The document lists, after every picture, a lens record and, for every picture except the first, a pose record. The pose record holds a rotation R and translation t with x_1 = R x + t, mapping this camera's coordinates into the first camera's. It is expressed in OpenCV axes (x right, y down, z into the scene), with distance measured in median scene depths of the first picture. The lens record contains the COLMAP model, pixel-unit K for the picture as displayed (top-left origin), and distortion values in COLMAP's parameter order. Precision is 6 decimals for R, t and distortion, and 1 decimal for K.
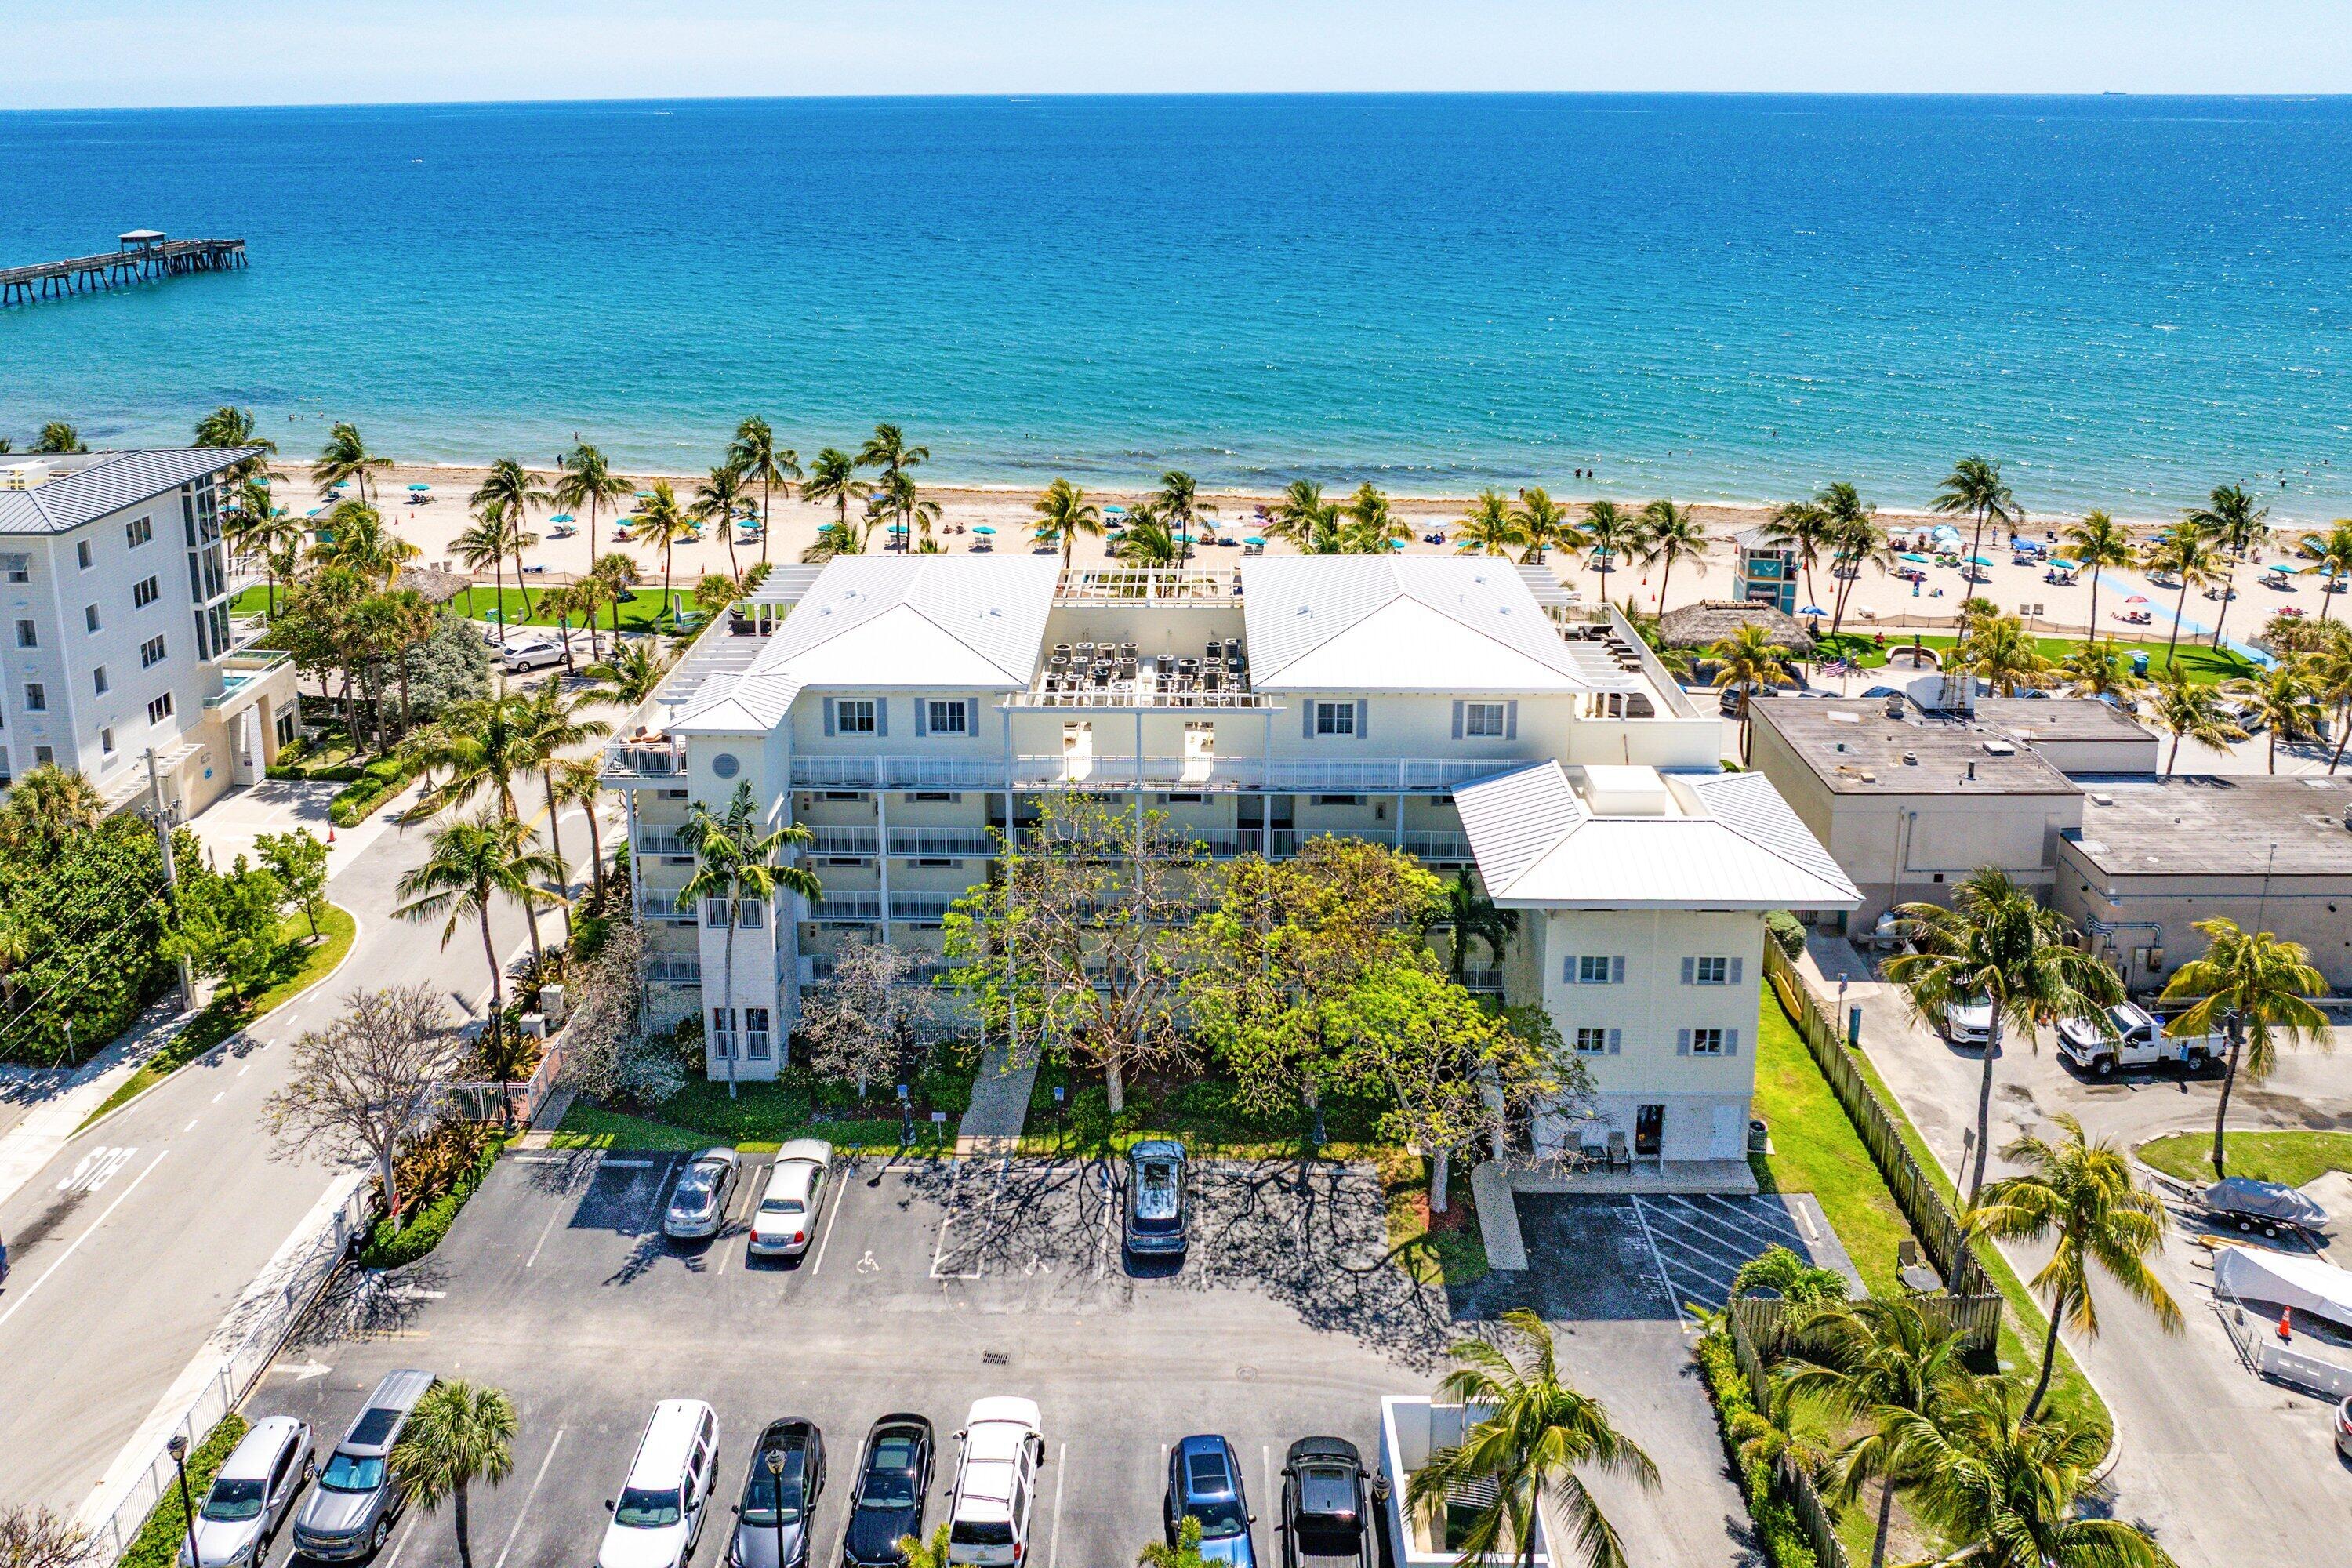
lens RADIAL K [[1758.6, 0, 1176.3], [0, 1758.6, 771.6], [0, 0, 1]] dist [-0.066342, 0.015951]
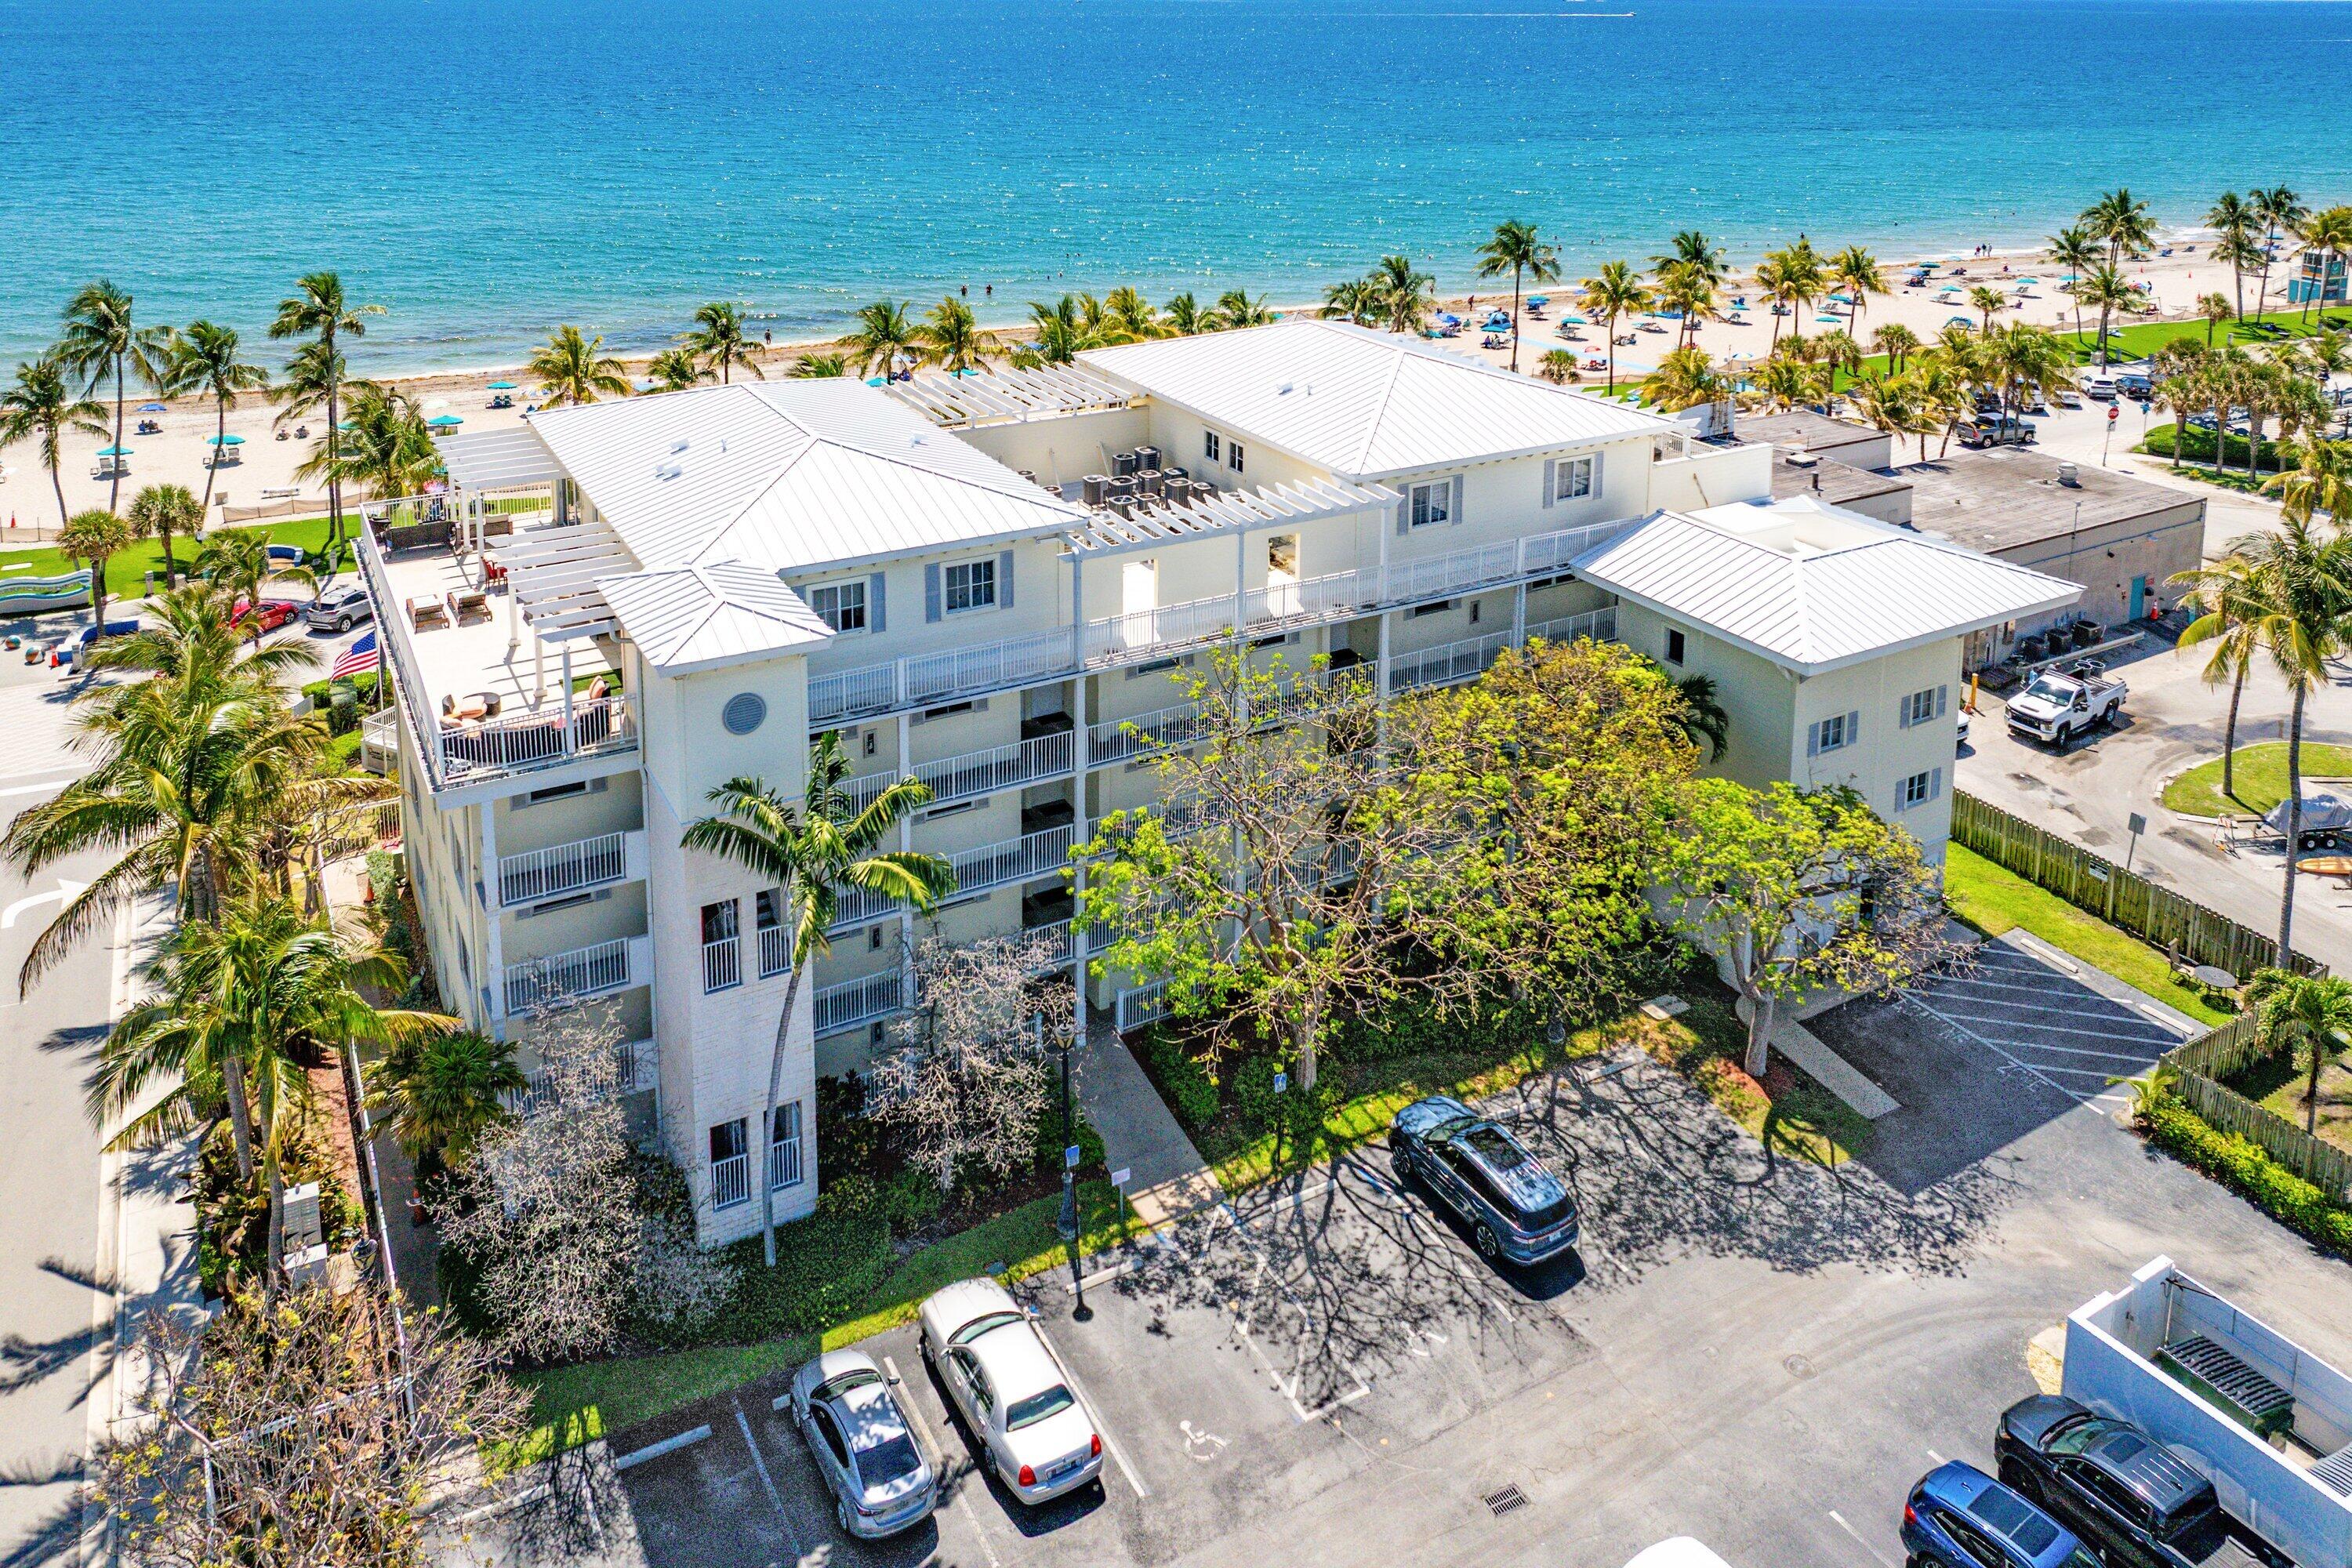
lens RADIAL K [[1731.7, 0, 1247.9], [0, 1731.7, 474.1], [0, 0, 1]] dist [-0.045600, 0.007172]
pose [[0.843688, -0.134800, 0.519634, -0.393840], [0.186206, 0.981350, -0.047752, -0.022417], [-0.503506, 0.137047, 0.853054, 0.387697]]
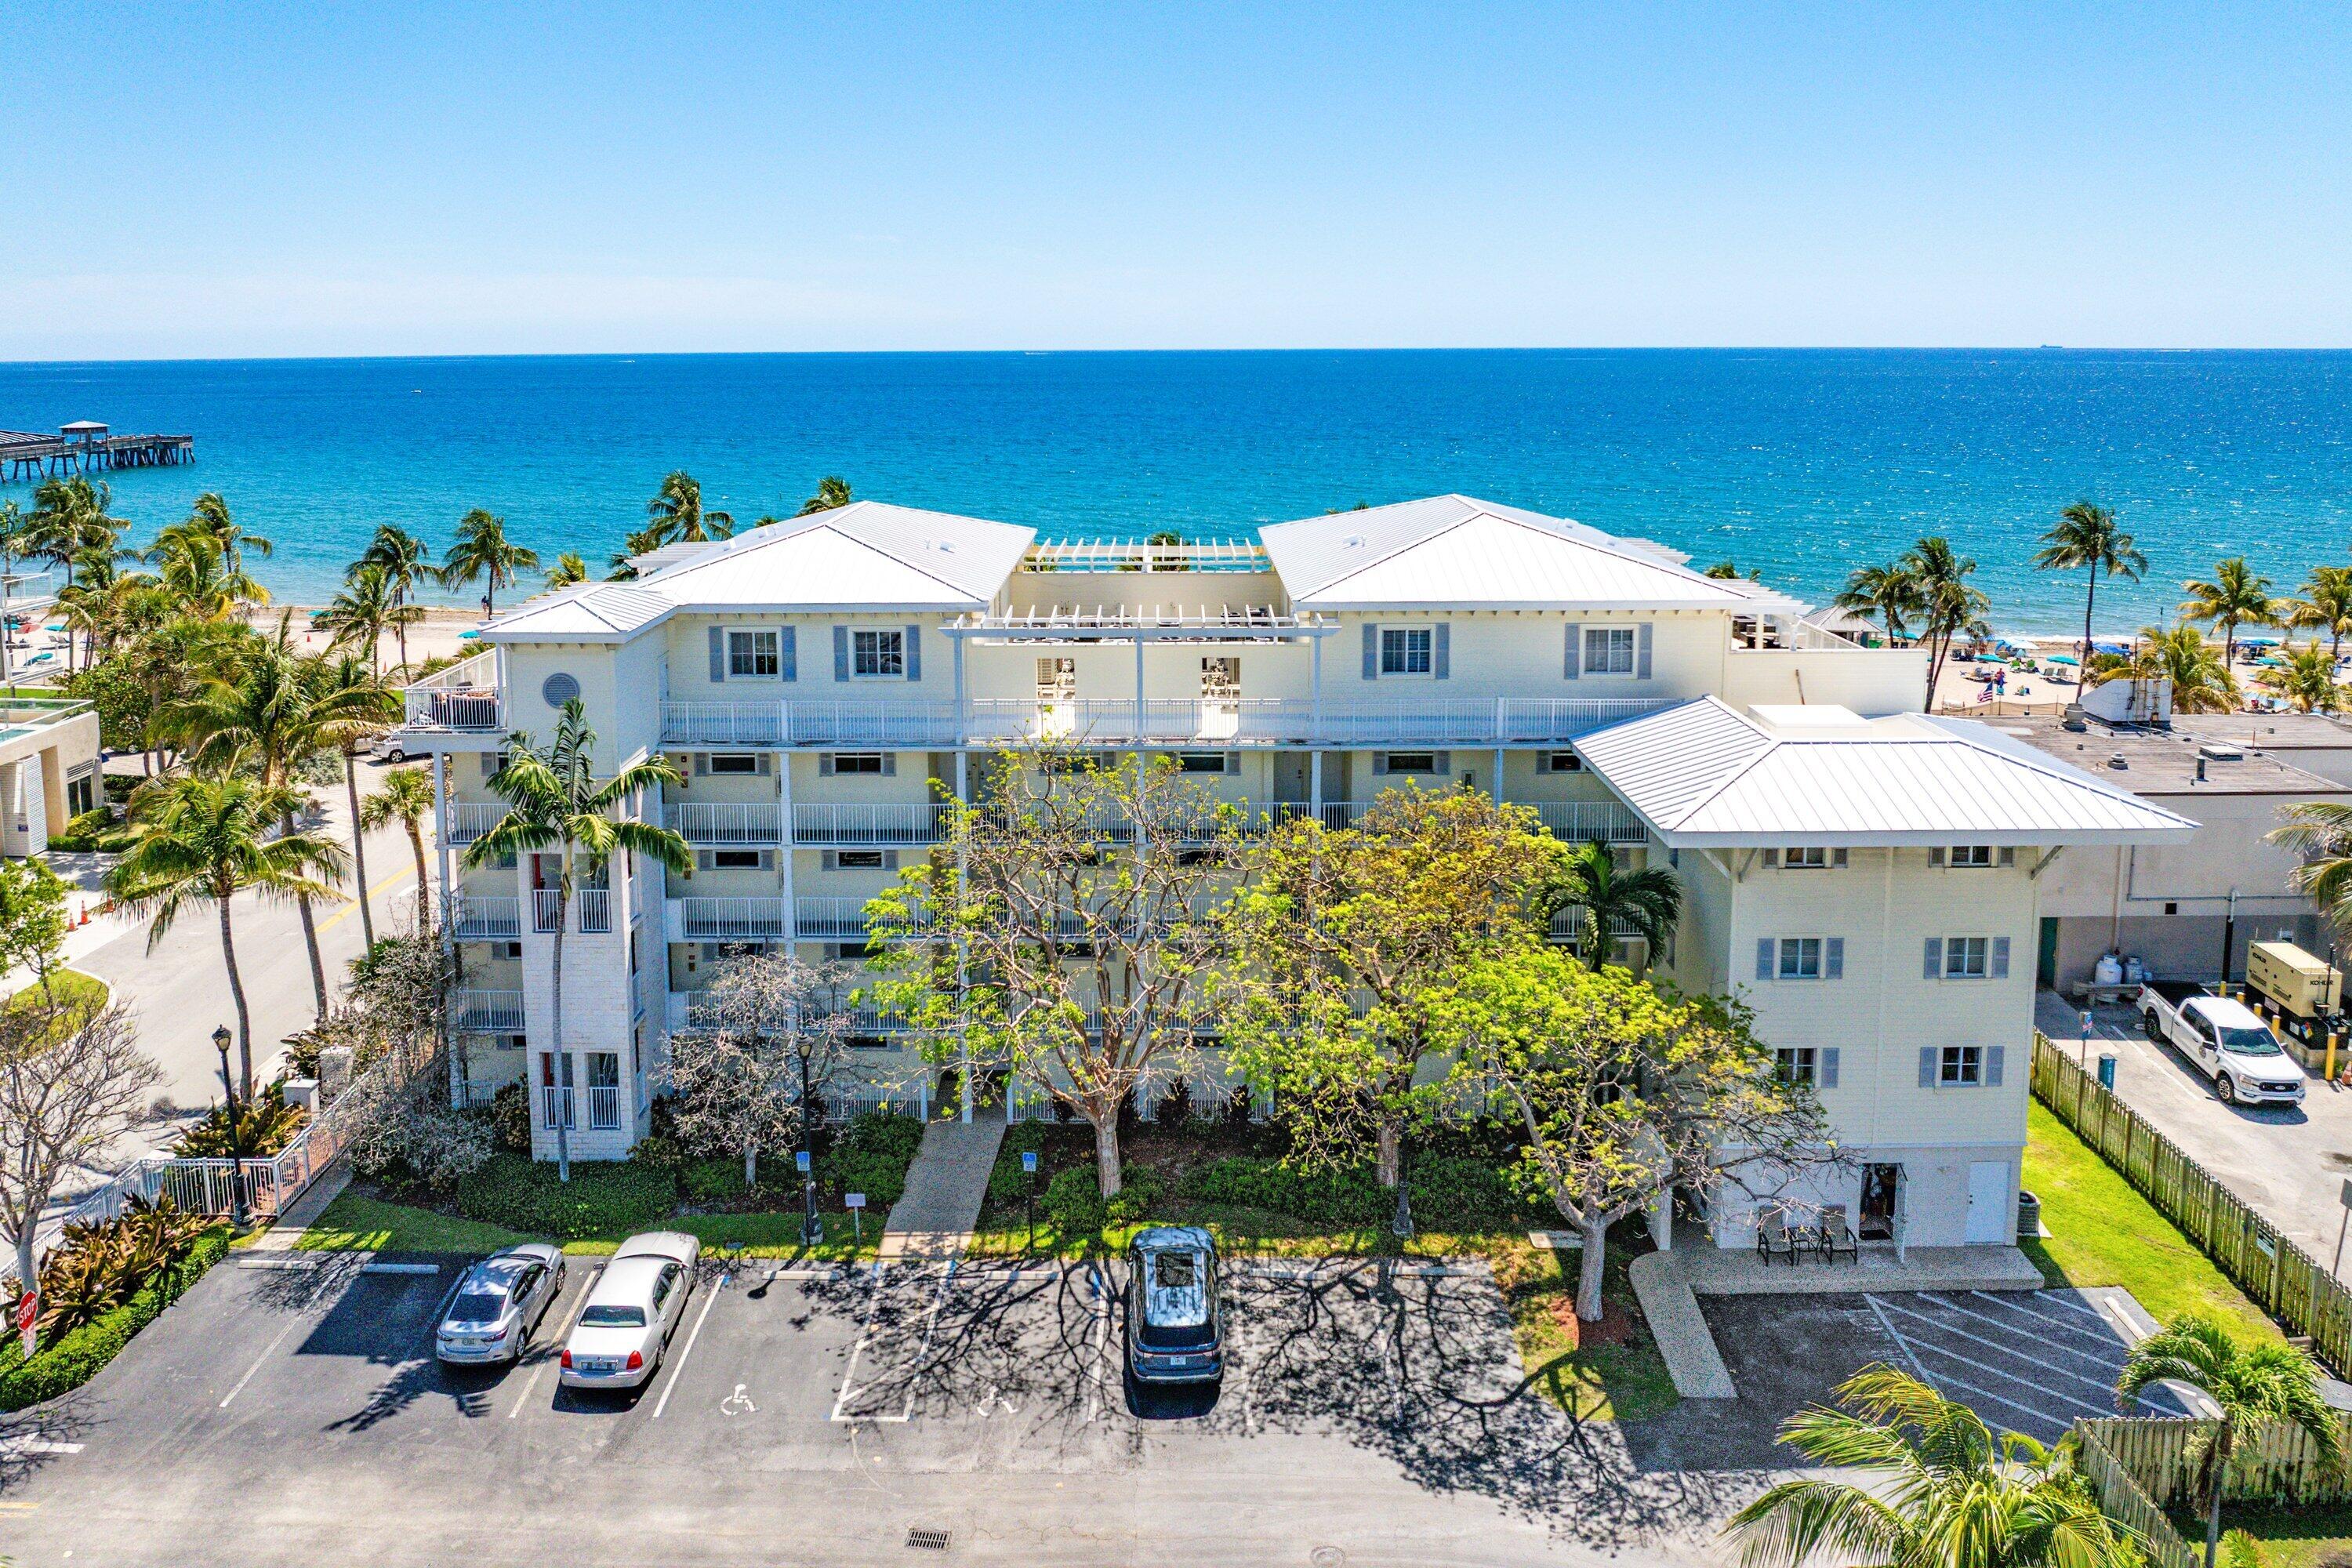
lens RADIAL K [[1758.6, 0, 1173.8], [0, 1758.6, 797.9], [0, 0, 1]] dist [-0.066342, 0.015951]
pose [[0.999862, -0.007025, 0.015067, -0.018905], [0.008918, 0.991537, -0.129516, 0.129390], [-0.014030, 0.129633, 0.991463, 0.289862]]
